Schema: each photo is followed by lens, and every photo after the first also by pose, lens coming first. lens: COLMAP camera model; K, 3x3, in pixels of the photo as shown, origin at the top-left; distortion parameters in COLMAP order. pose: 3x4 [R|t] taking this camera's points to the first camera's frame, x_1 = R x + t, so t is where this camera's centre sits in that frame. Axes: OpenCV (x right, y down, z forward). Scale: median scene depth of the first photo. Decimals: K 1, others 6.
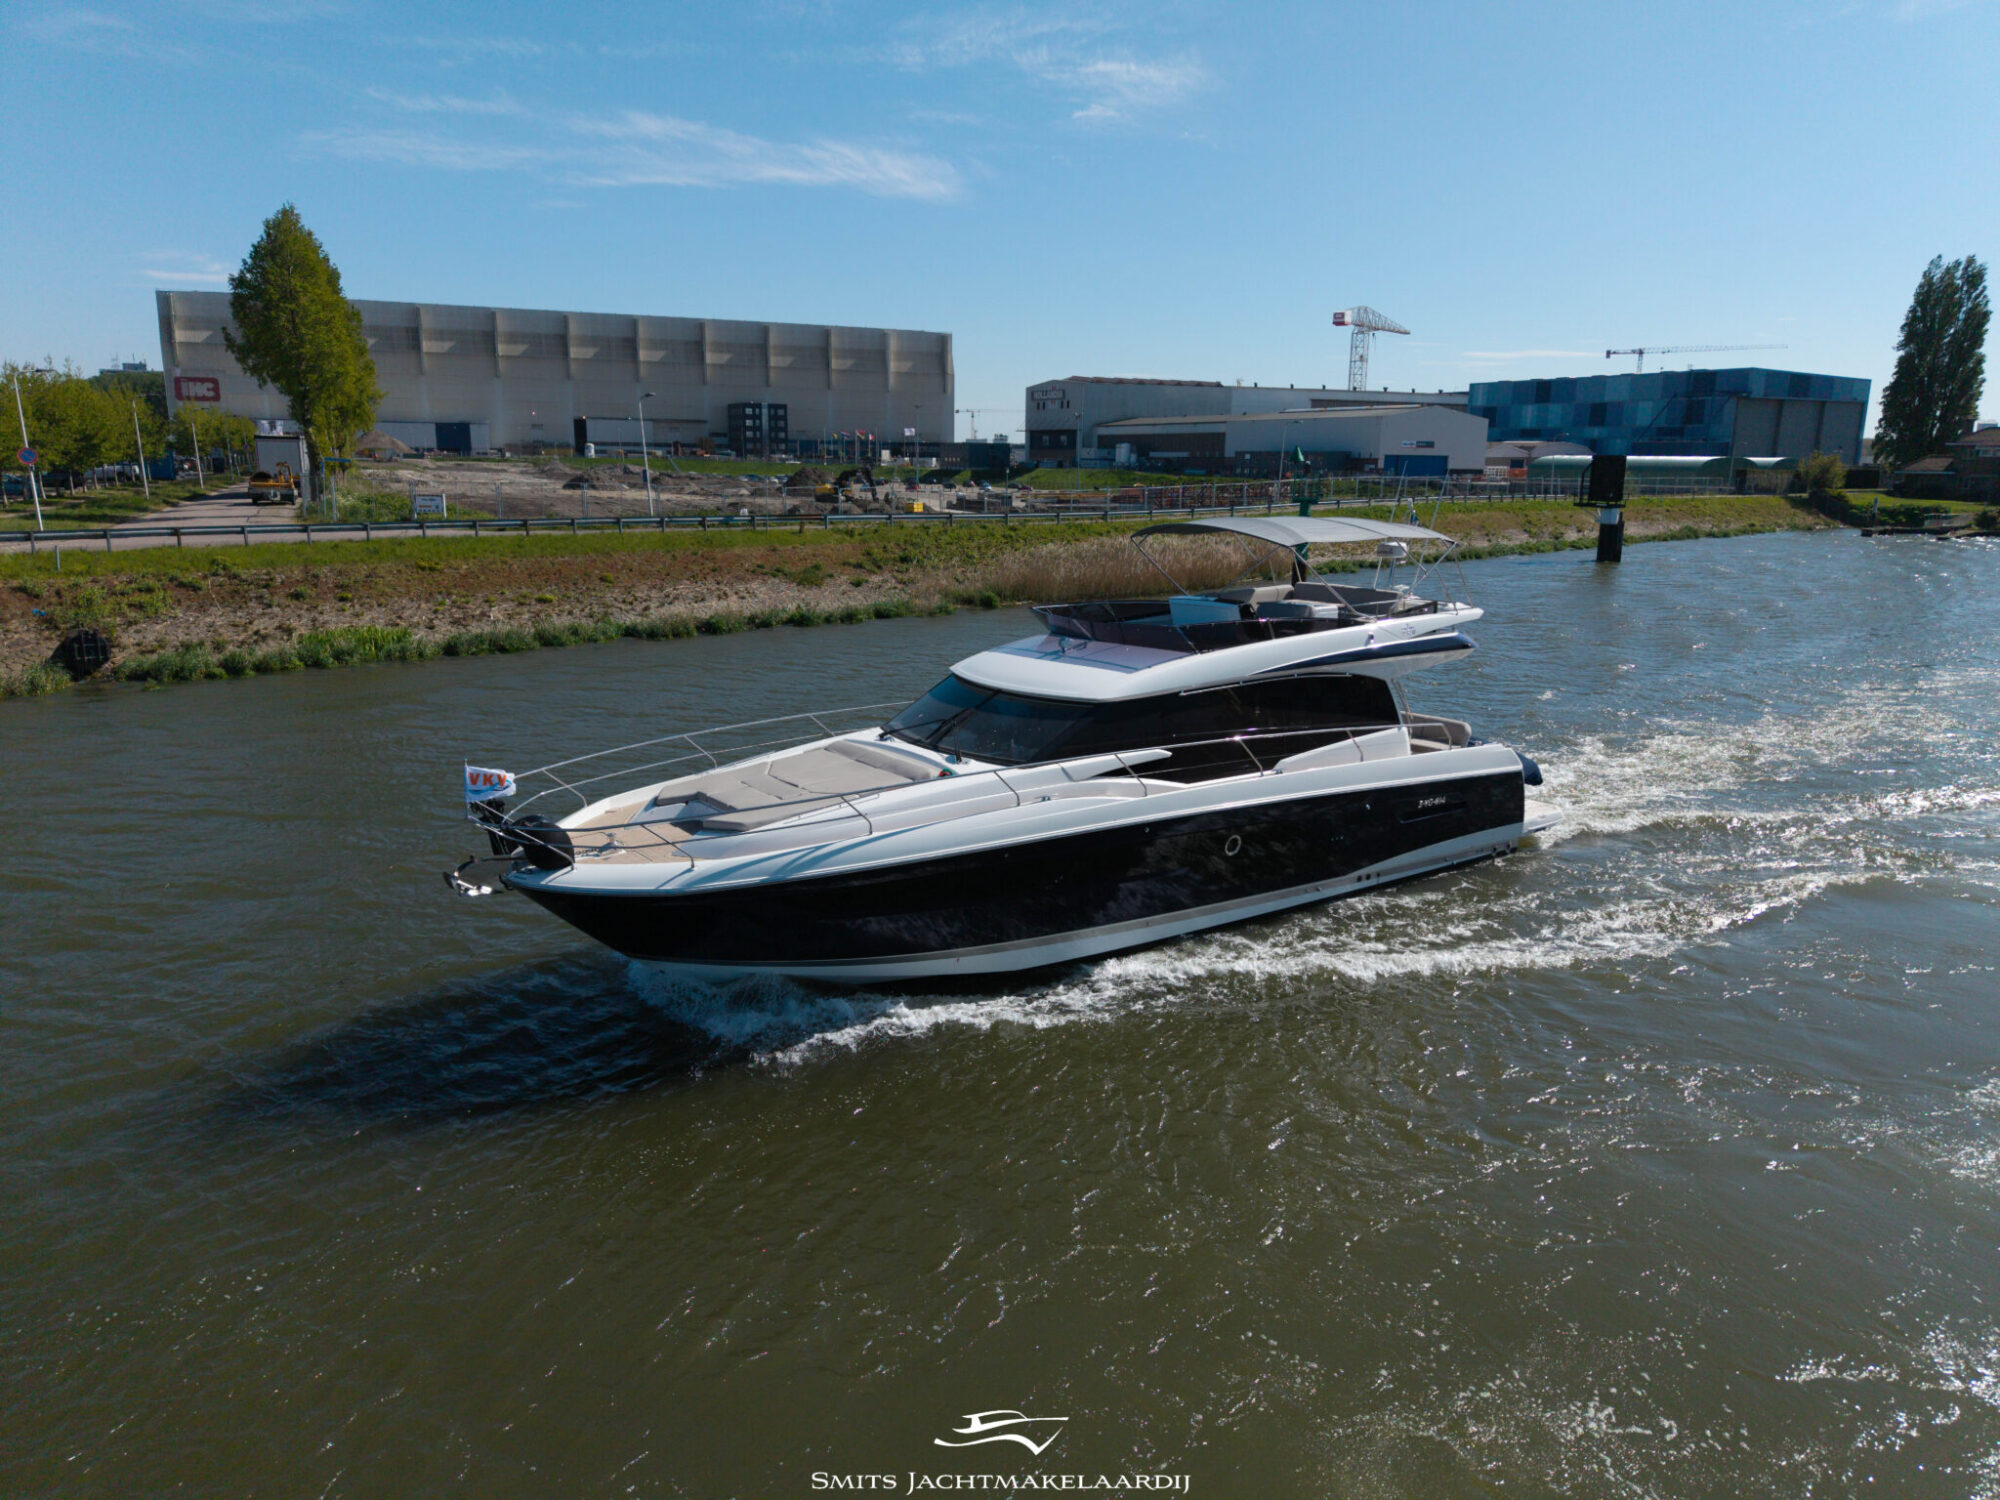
lens RADIAL K [[1345.0, 0, 973.4], [0, 1345.0, 778.9], [0, 0, 1]] dist [0.013014, -0.012549]
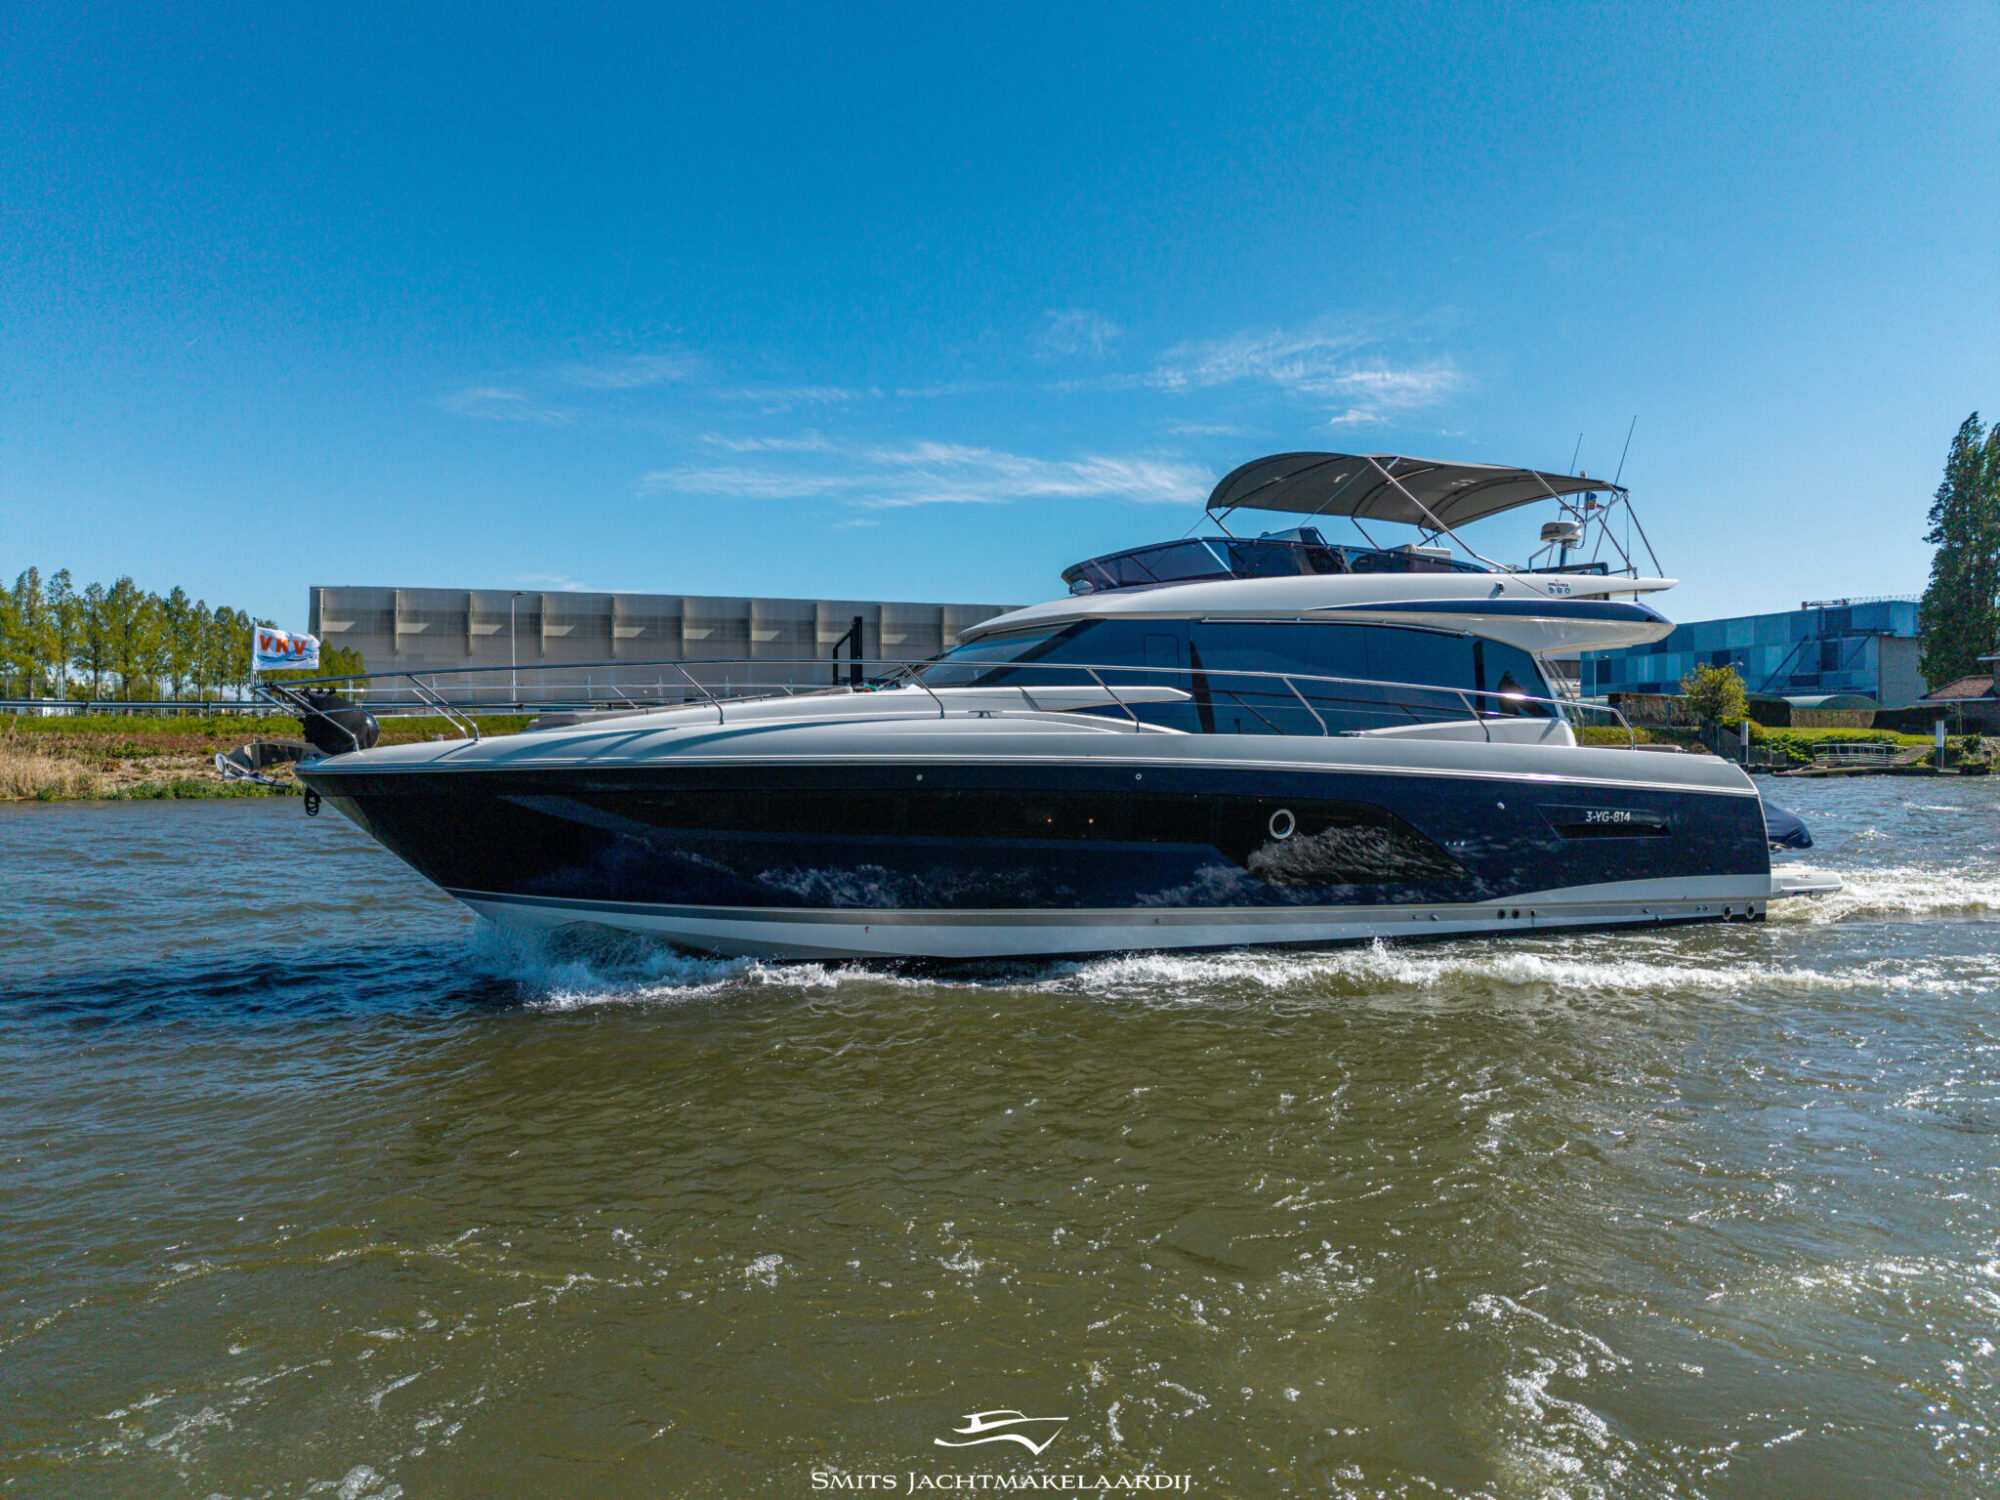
lens RADIAL K [[1345.0, 0, 983.1], [0, 1345.0, 765.9], [0, 0, 1]] dist [0.013014, -0.012549]
pose [[0.979726, -0.004545, -0.200292, 0.118335], [-0.039070, 0.976214, -0.213261, -0.009151], [0.196497, 0.216762, 0.956244, 0.083227]]
